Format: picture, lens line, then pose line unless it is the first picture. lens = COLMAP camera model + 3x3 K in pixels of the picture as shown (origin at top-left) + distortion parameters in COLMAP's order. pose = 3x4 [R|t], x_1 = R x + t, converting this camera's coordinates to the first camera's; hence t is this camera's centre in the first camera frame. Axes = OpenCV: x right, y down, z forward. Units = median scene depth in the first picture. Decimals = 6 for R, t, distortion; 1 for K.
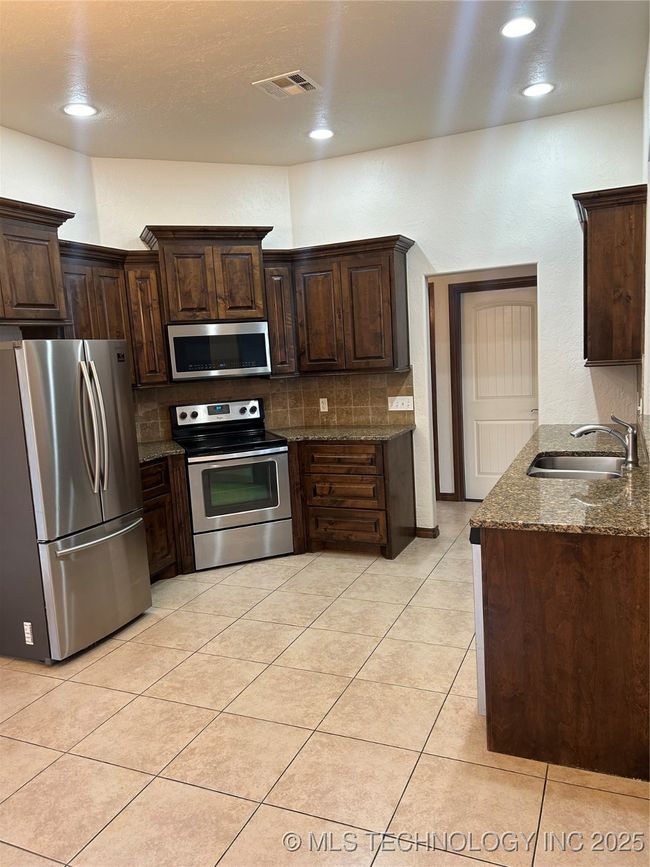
lens RADIAL K [[654.6, 0, 326.6], [0, 654.6, 437.1], [0, 0, 1]] dist [0.053869, -0.043309]
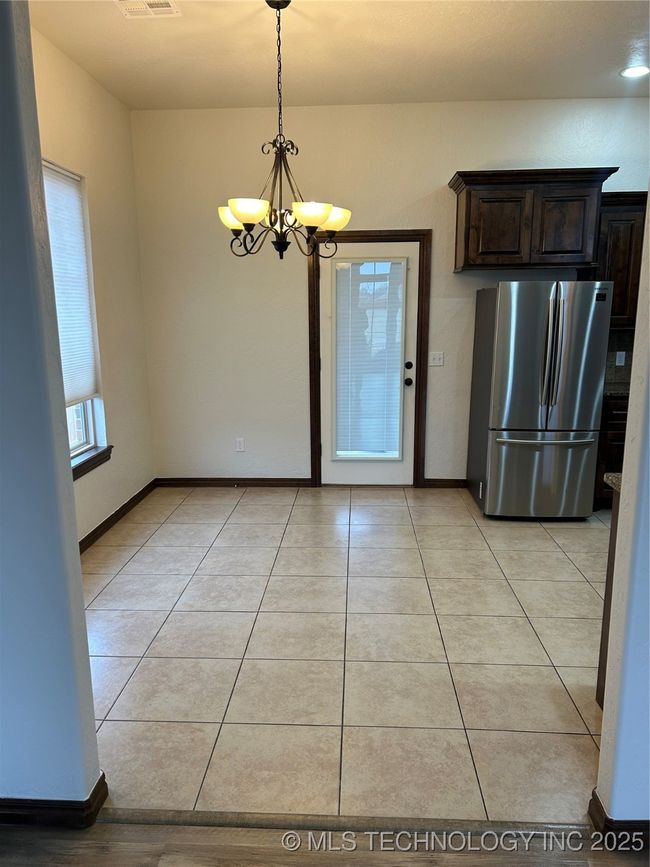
lens RADIAL K [[656.5, 0, 321.3], [0, 656.5, 437.0], [0, 0, 1]] dist [0.052026, -0.005463]
pose [[0.349127, 0.240564, -0.905671, 0.689311], [-0.147649, 0.968536, 0.200345, -0.048819], [0.925370, 0.063776, 0.373661, 0.141941]]
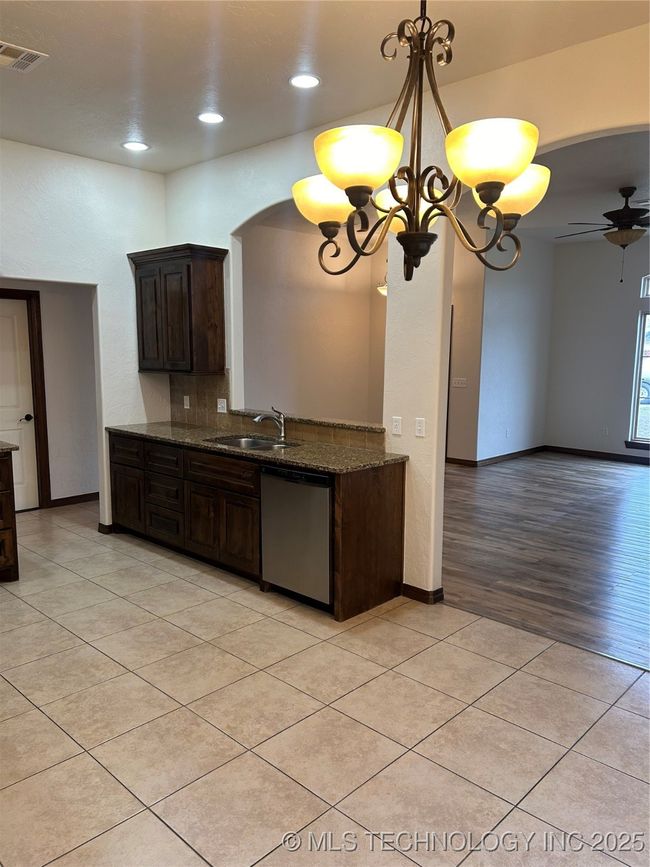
lens RADIAL K [[656.5, 0, 321.3], [0, 656.5, 437.0], [0, 0, 1]] dist [0.052026, -0.005463]
pose [[0.342357, -0.067626, 0.937133, -0.853843], [0.100113, 0.994354, 0.035181, -0.005635], [-0.934221, 0.081775, 0.347194, 0.355369]]
